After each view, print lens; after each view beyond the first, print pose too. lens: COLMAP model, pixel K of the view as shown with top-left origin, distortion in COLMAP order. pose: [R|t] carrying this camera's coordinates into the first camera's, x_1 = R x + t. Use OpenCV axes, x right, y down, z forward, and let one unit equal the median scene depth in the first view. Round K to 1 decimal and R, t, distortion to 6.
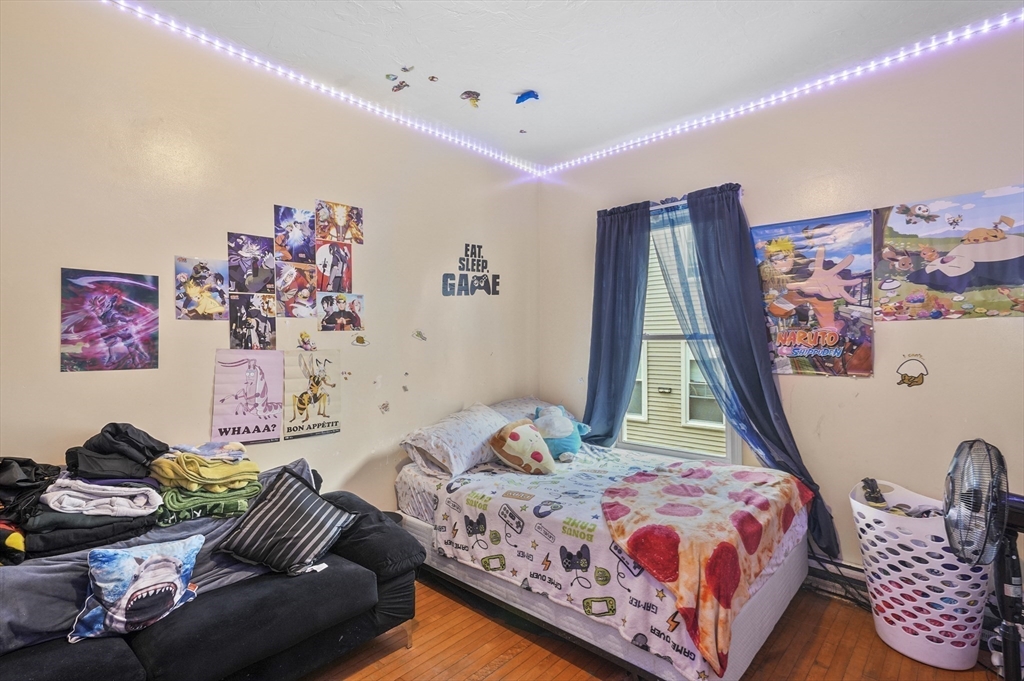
lens RADIAL K [[496.3, 0, 507.5], [0, 496.3, 339.3], [0, 0, 1]] dist [0.021266, 0.013967]
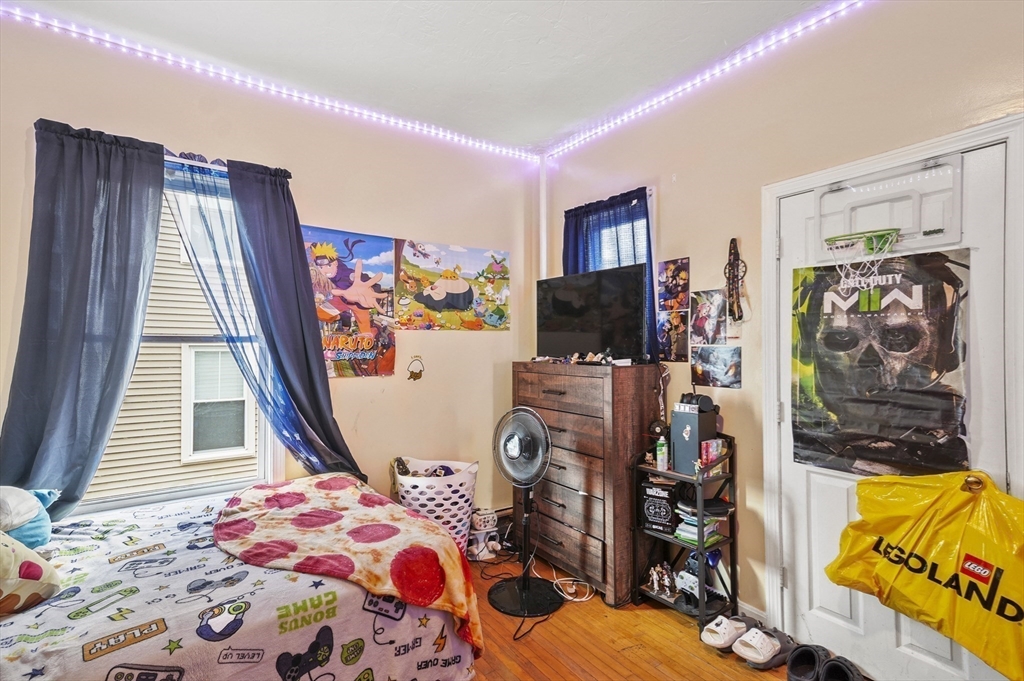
lens RADIAL K [[497.0, 0, 509.7], [0, 497.0, 344.9], [0, 0, 1]] dist [0.022027, 0.000486]
pose [[0.202818, 0.005859, 0.979199, -0.402998], [-0.007501, 0.999962, -0.004429, 0.005205], [-0.979188, -0.006447, 0.202854, 0.476710]]
